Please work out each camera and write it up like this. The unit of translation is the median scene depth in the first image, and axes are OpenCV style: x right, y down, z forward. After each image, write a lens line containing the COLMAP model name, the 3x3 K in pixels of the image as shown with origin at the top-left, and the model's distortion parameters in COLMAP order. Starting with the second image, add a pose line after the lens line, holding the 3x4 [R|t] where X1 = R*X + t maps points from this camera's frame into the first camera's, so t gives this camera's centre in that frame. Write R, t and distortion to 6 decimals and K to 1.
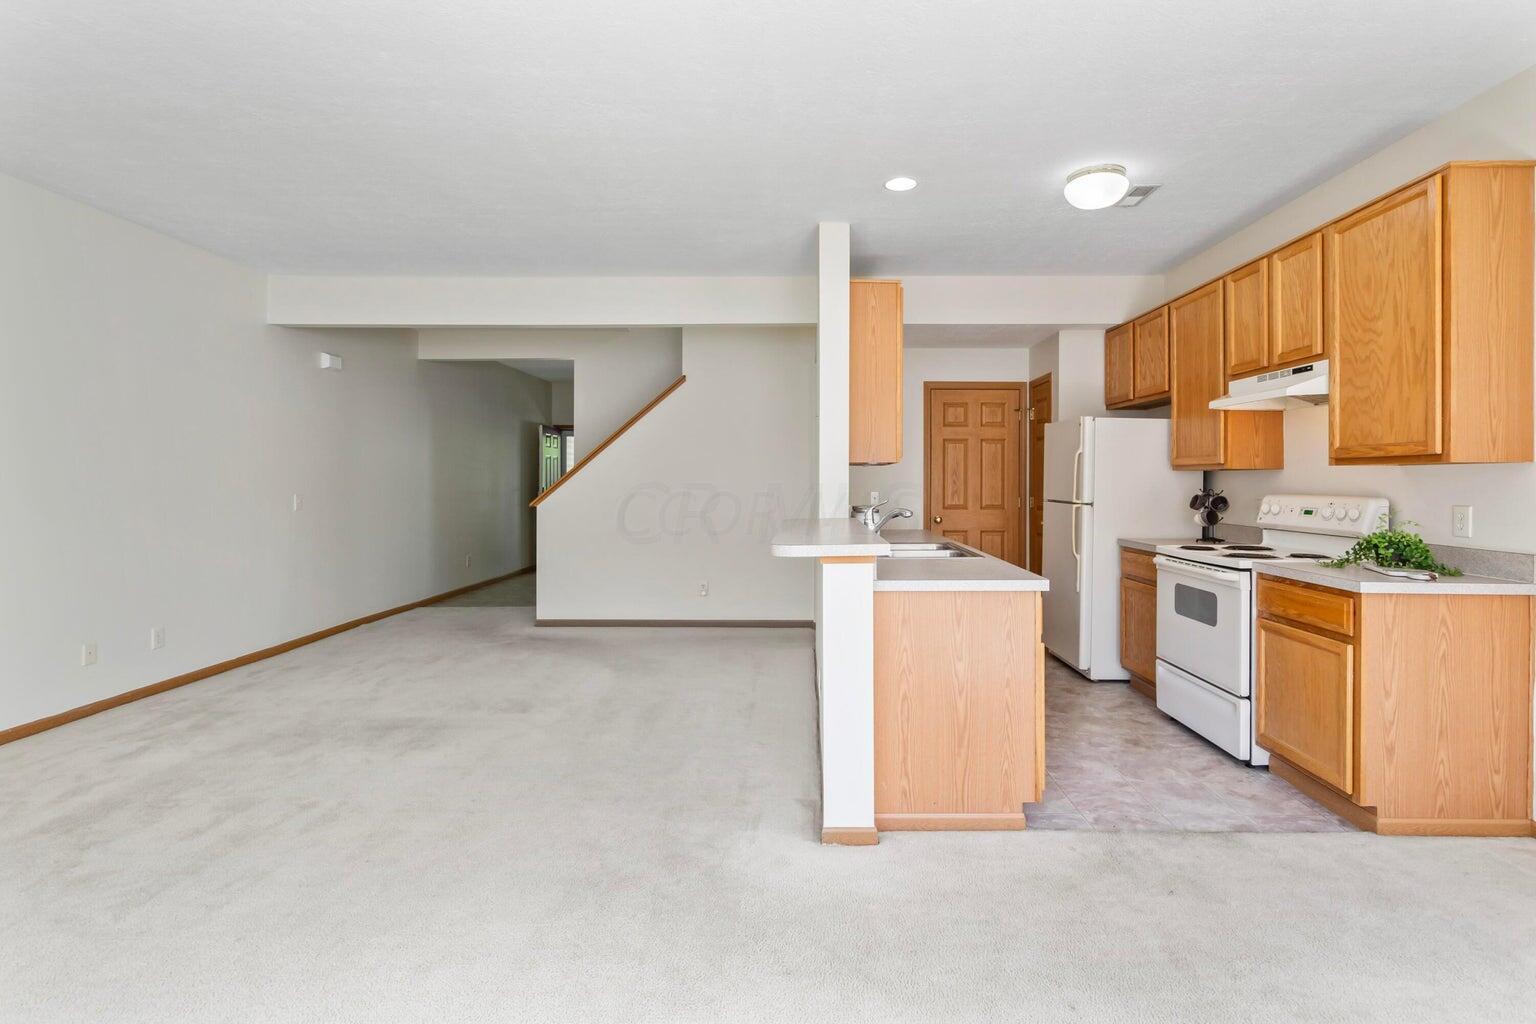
lens RADIAL K [[740.7, 0, 803.0], [0, 740.7, 482.7], [0, 0, 1]] dist [-0.003564, 0.001079]
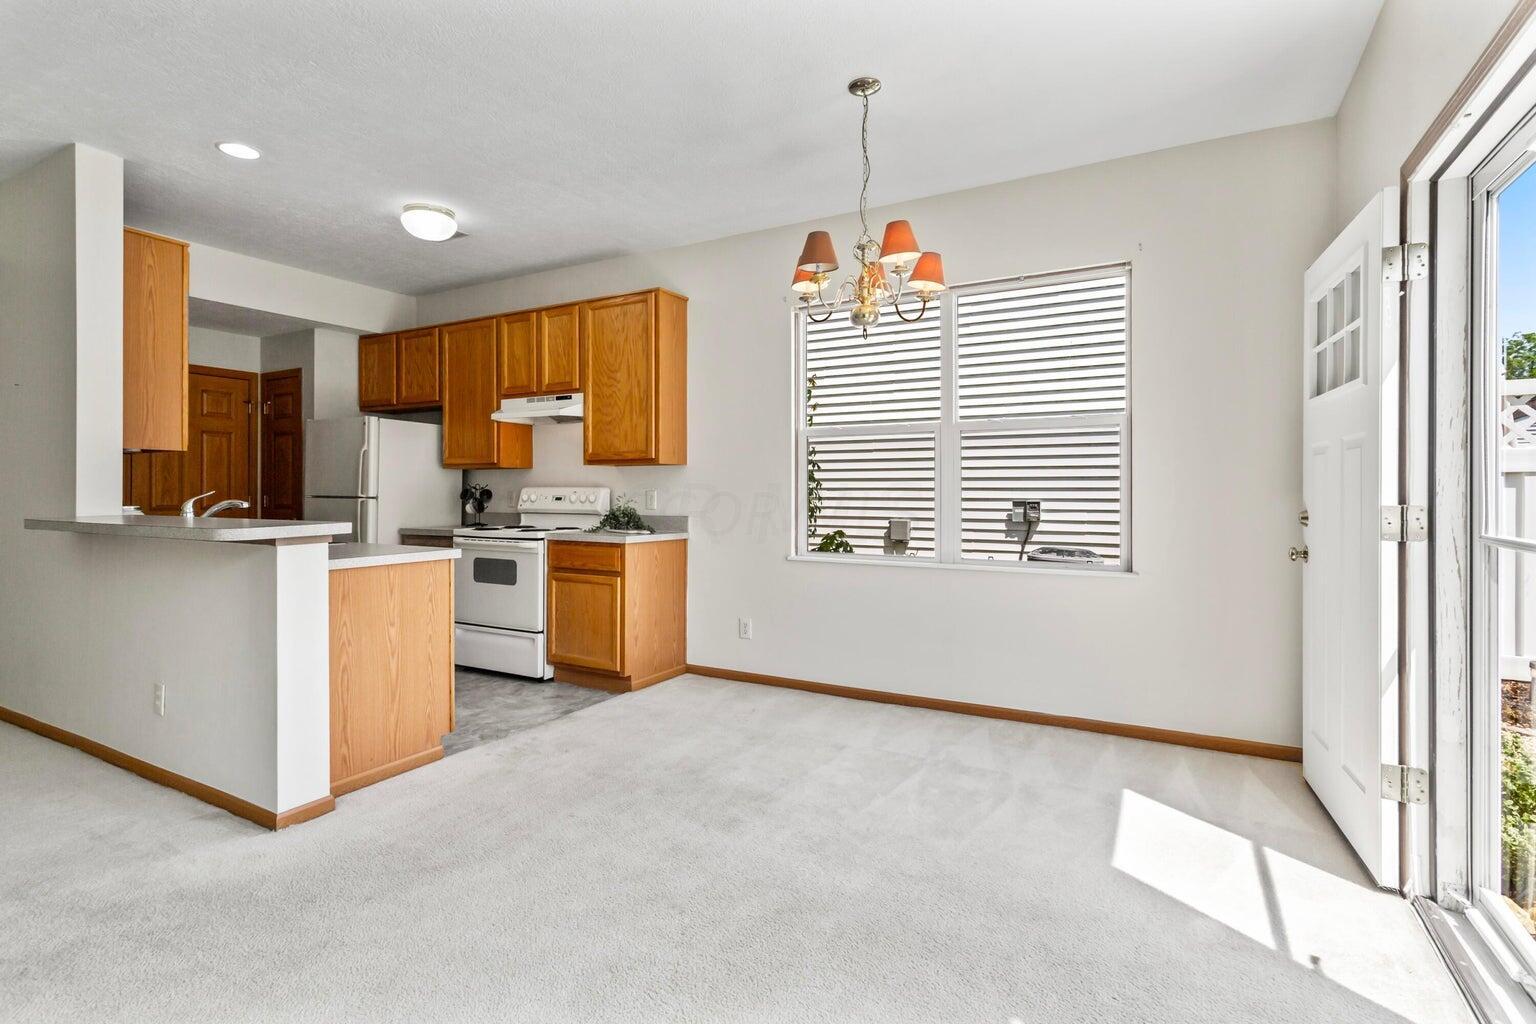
lens RADIAL K [[740.7, 0, 763.9], [0, 740.7, 499.8], [0, 0, 1]] dist [-0.003564, 0.001079]
pose [[0.487064, -0.012388, 0.873278, -0.441566], [0.002671, 0.999916, 0.012695, 0.031015], [-0.873362, -0.003851, 0.487056, -0.038302]]
